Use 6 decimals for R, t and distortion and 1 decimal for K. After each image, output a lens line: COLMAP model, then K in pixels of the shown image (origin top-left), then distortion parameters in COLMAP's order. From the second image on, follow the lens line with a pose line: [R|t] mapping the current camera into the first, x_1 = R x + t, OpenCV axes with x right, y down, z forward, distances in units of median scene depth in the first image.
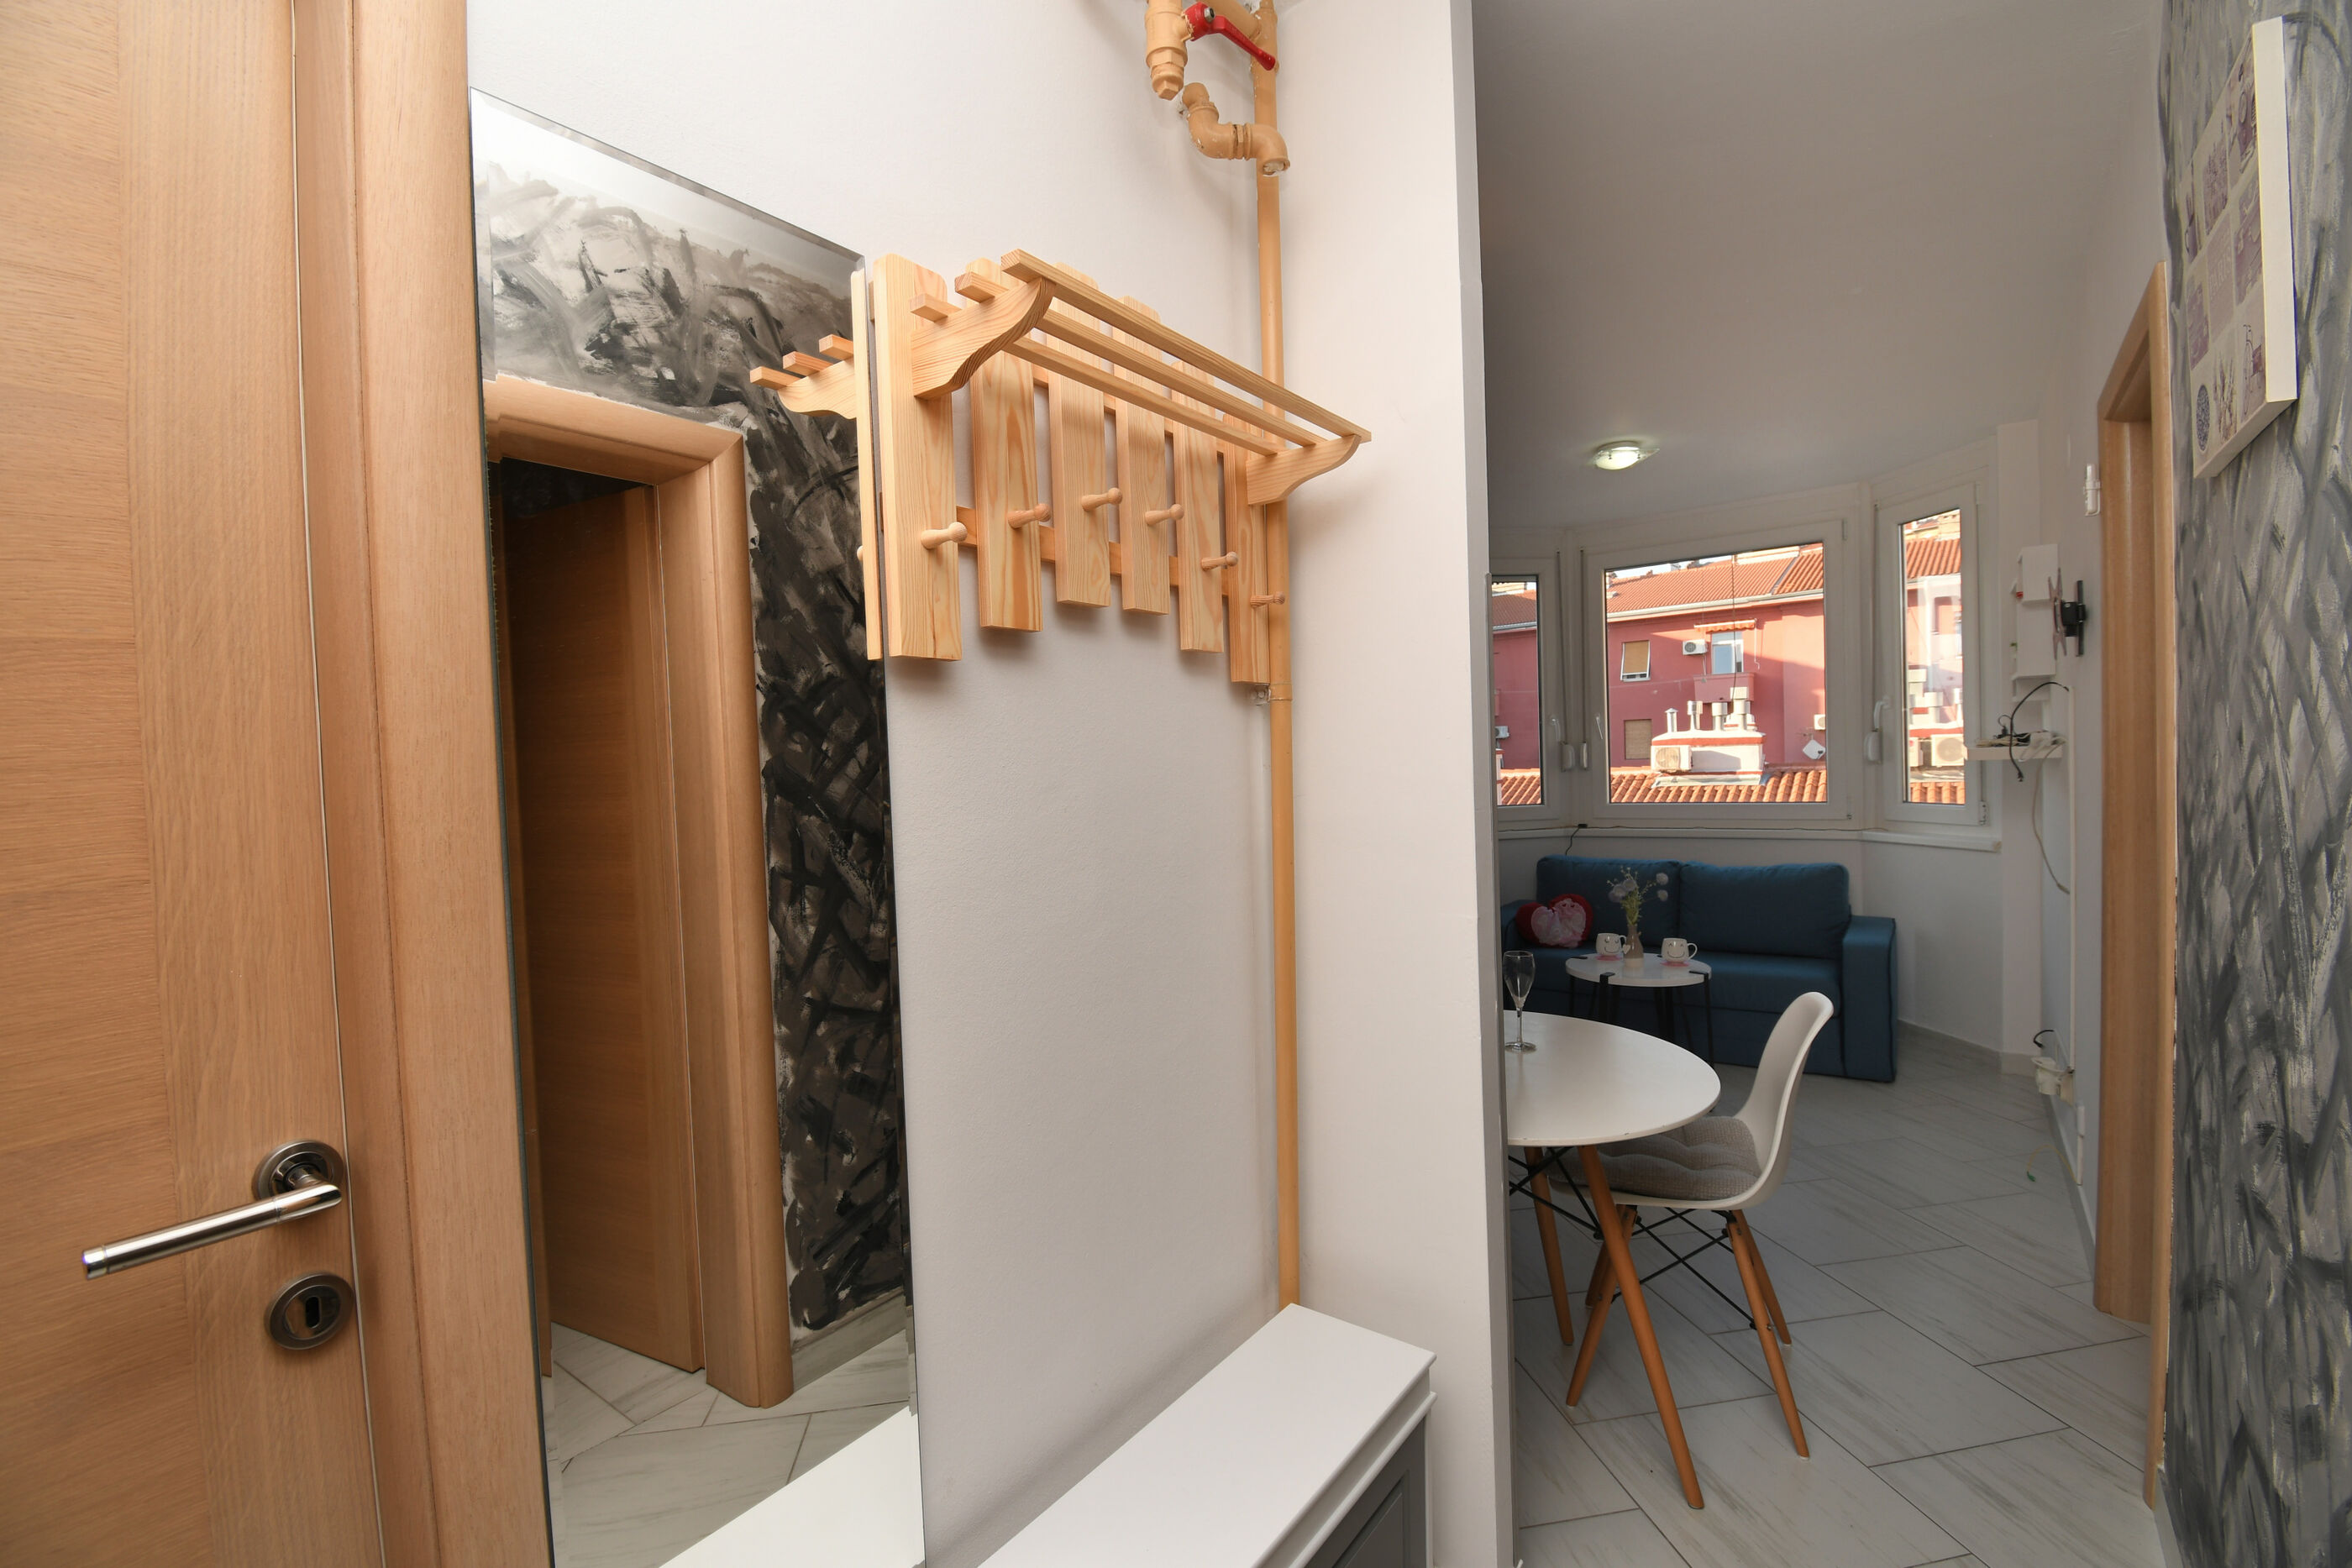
lens RADIAL K [[1042.5, 0, 1176.0], [0, 1042.5, 784.0], [0, 0, 1]] dist [0.019046, -0.000043]
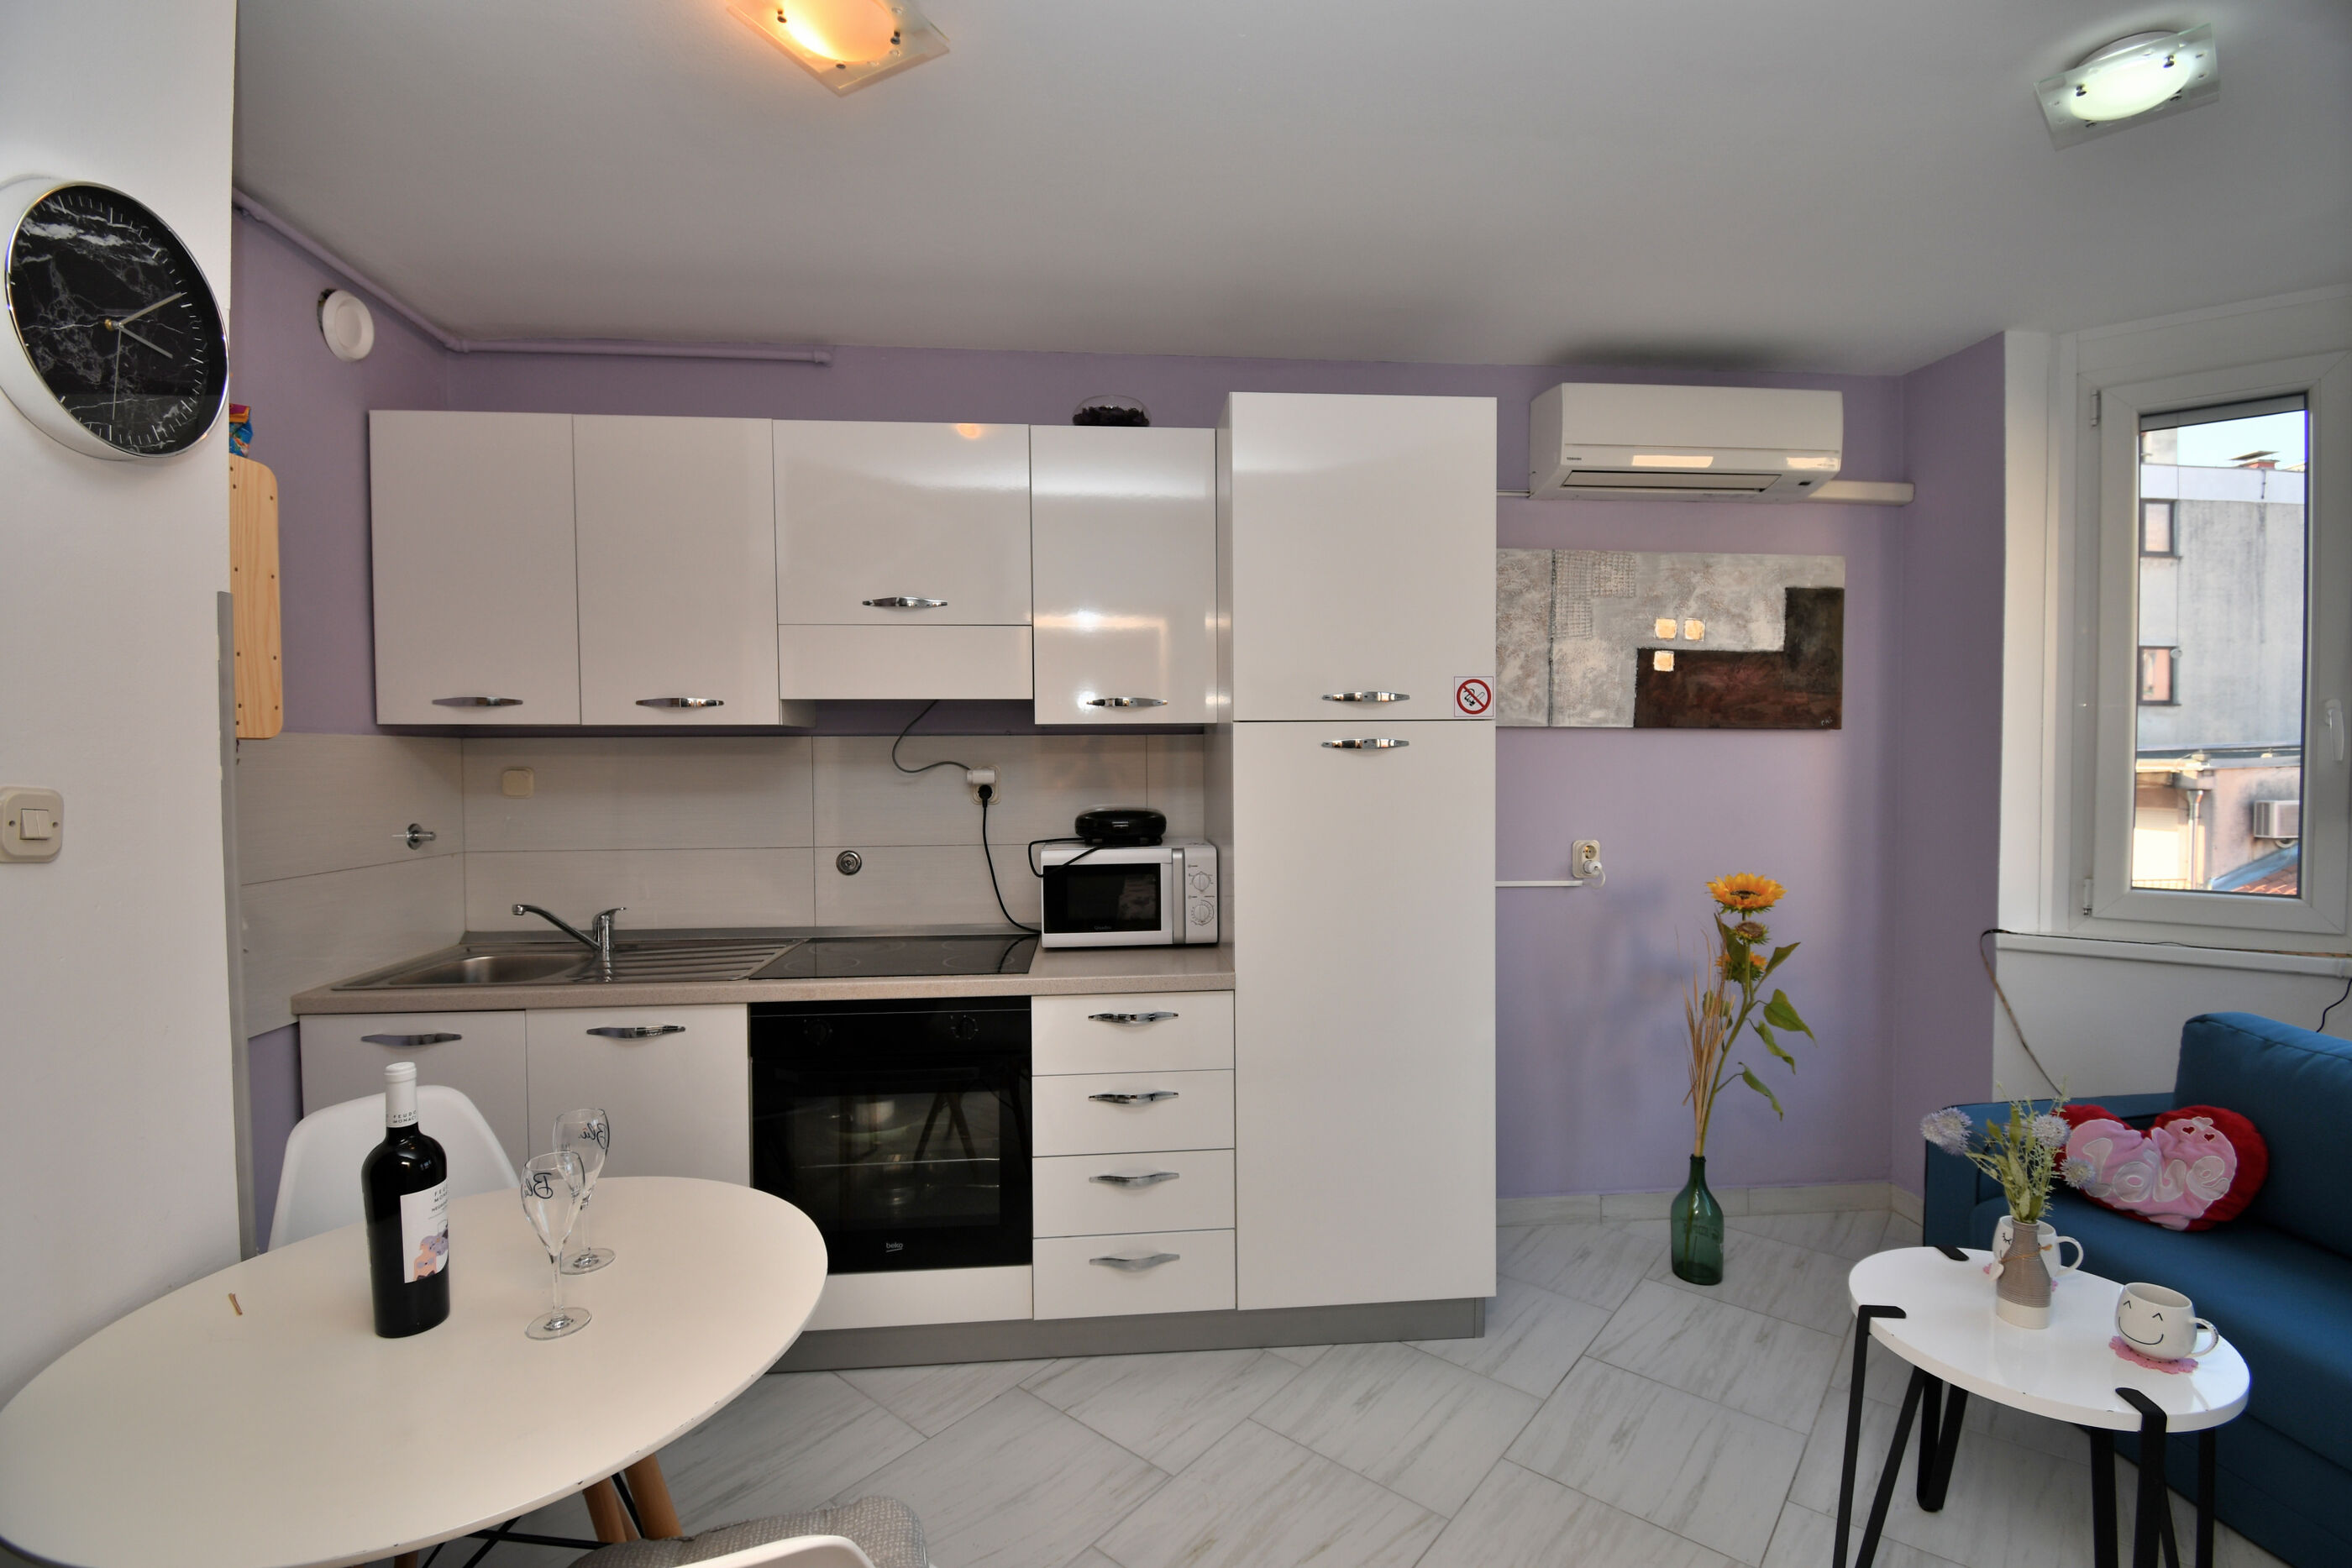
lens RADIAL K [[1034.5, 0, 1178.5], [0, 1034.5, 790.0], [0, 0, 1]] dist [0.013959, -0.021761]
pose [[0.650772, 0.055068, -0.757273, 0.105476], [-0.037378, 0.998481, 0.040487, -0.007807], [0.758353, 0.001957, 0.651842, 0.098895]]
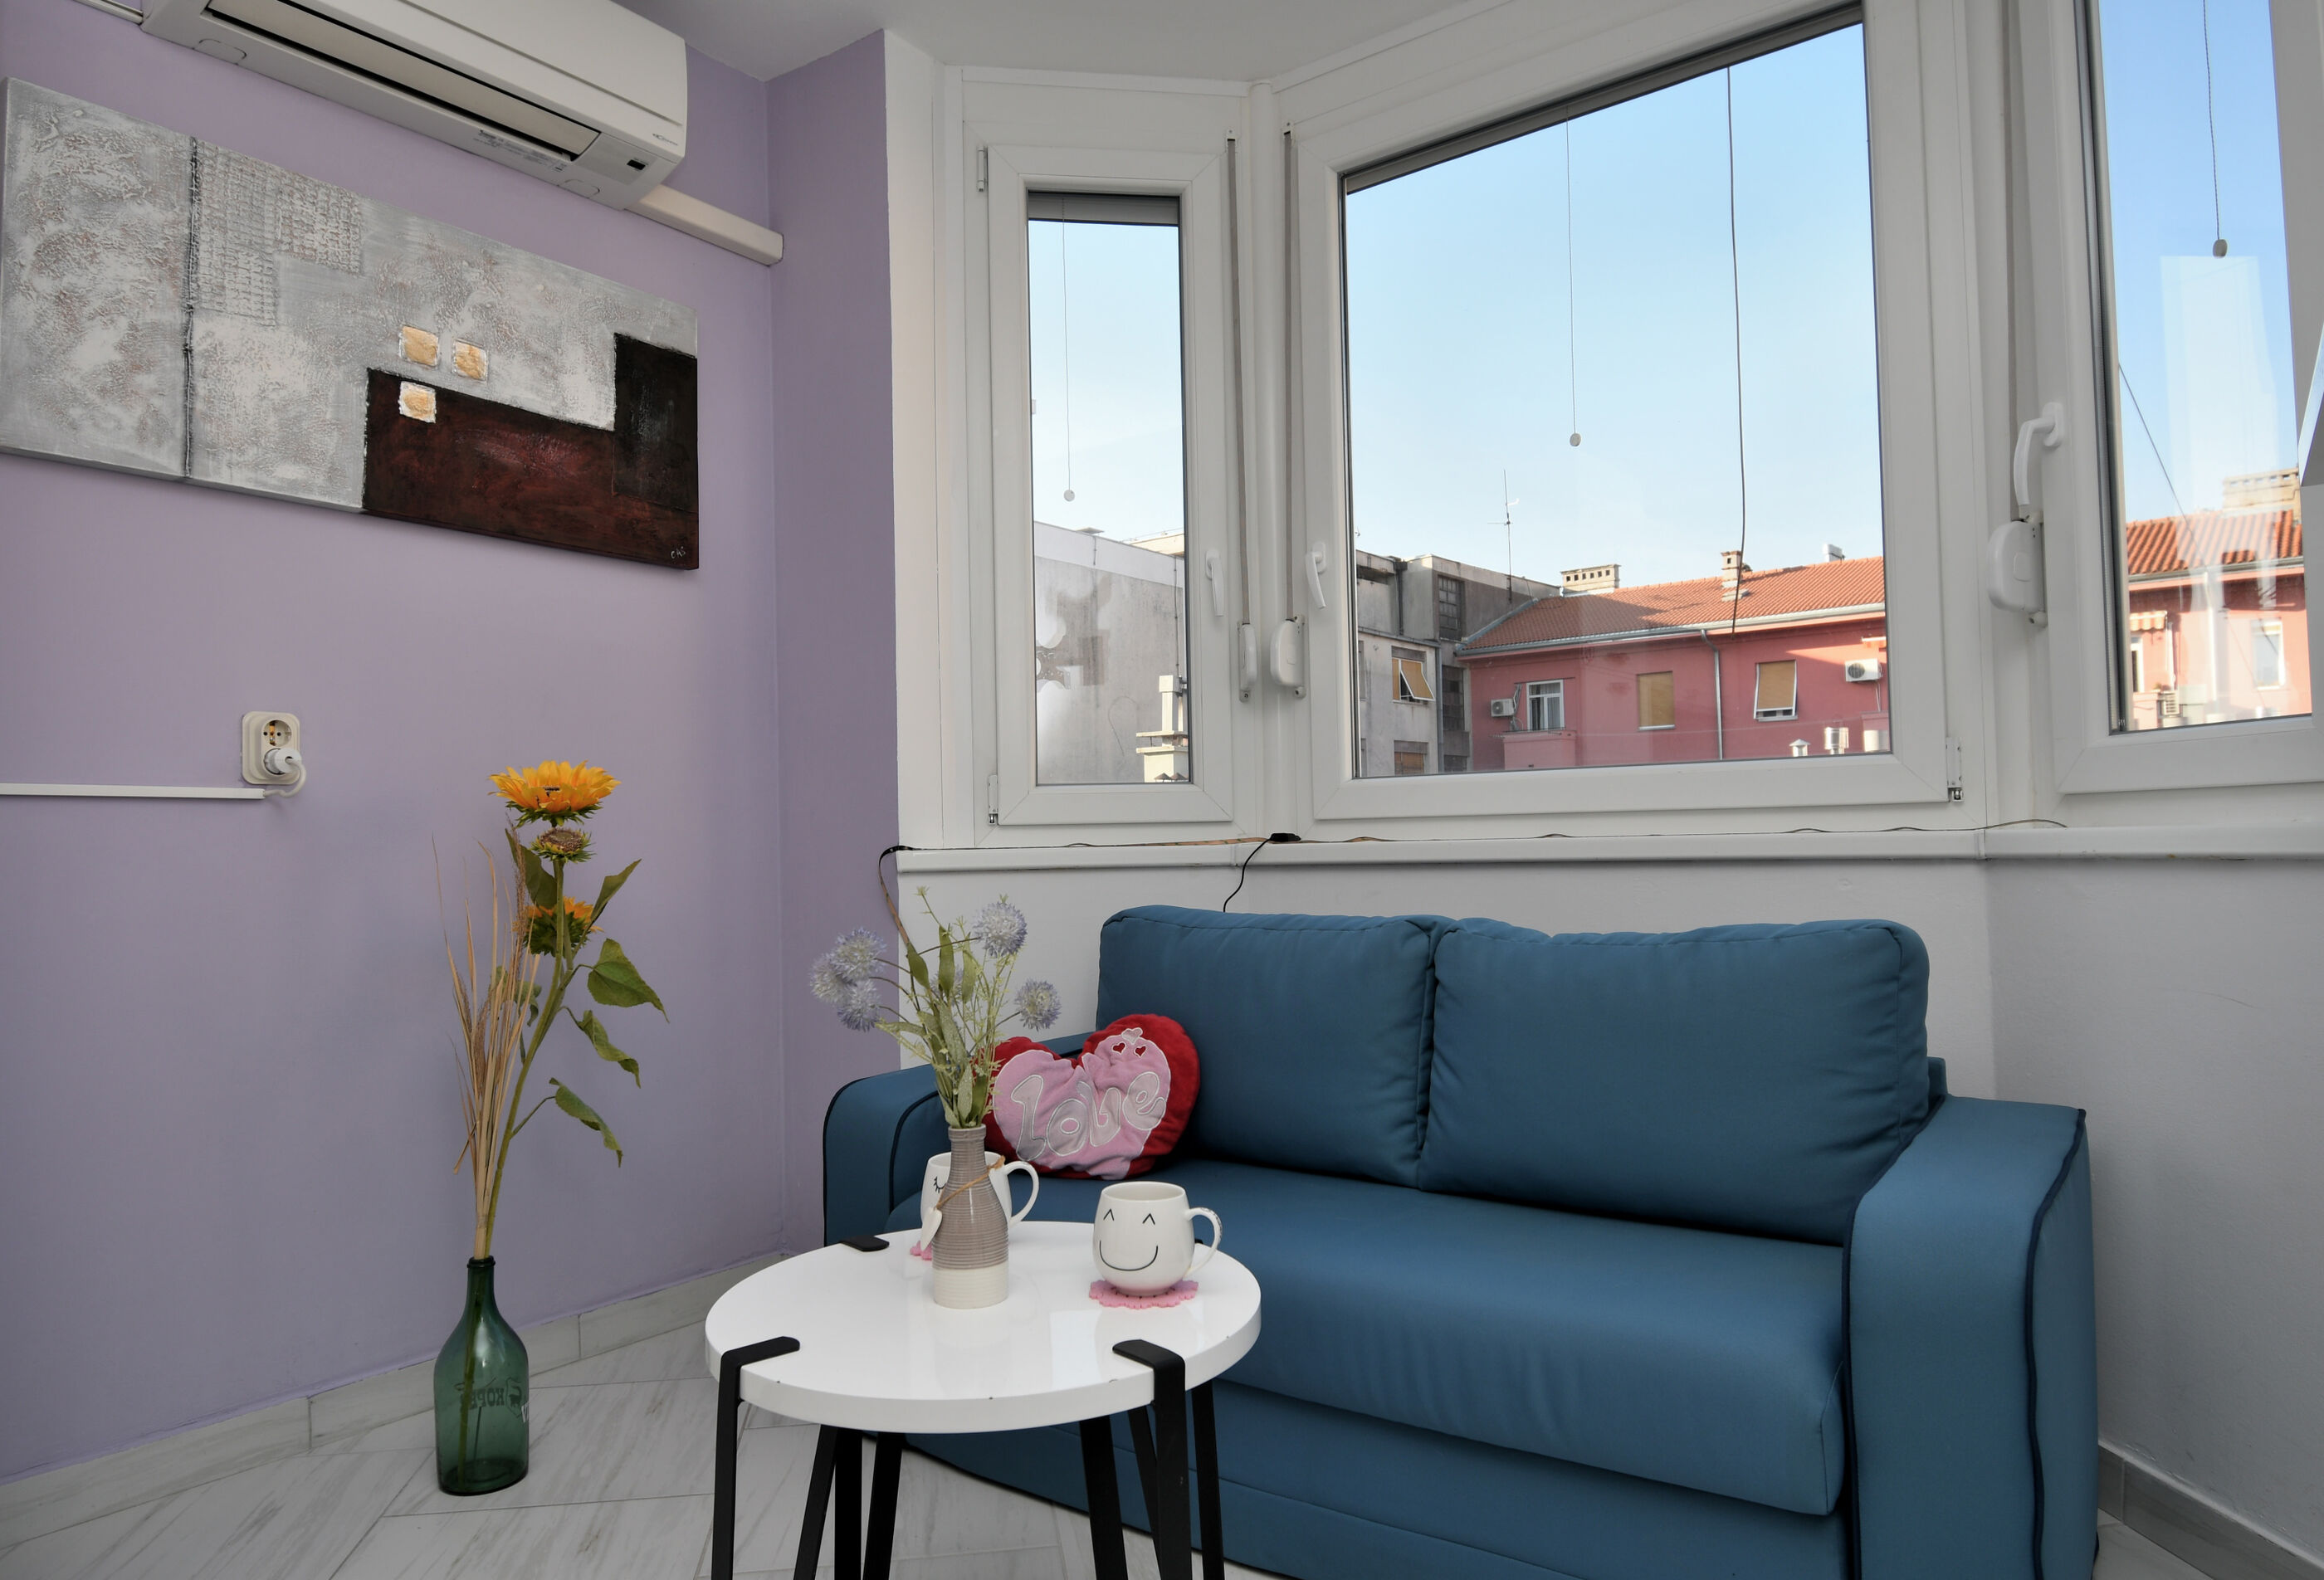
lens RADIAL K [[1453.1, 0, 1133.8], [0, 1453.1, 799.2], [0, 0, 1]] dist [0.000359, -0.016134]
pose [[0.999669, 0.014612, -0.021166, 0.098118], [-0.015725, 0.998448, -0.053417, 0.015562], [0.020352, 0.053732, 0.998348, 0.134900]]
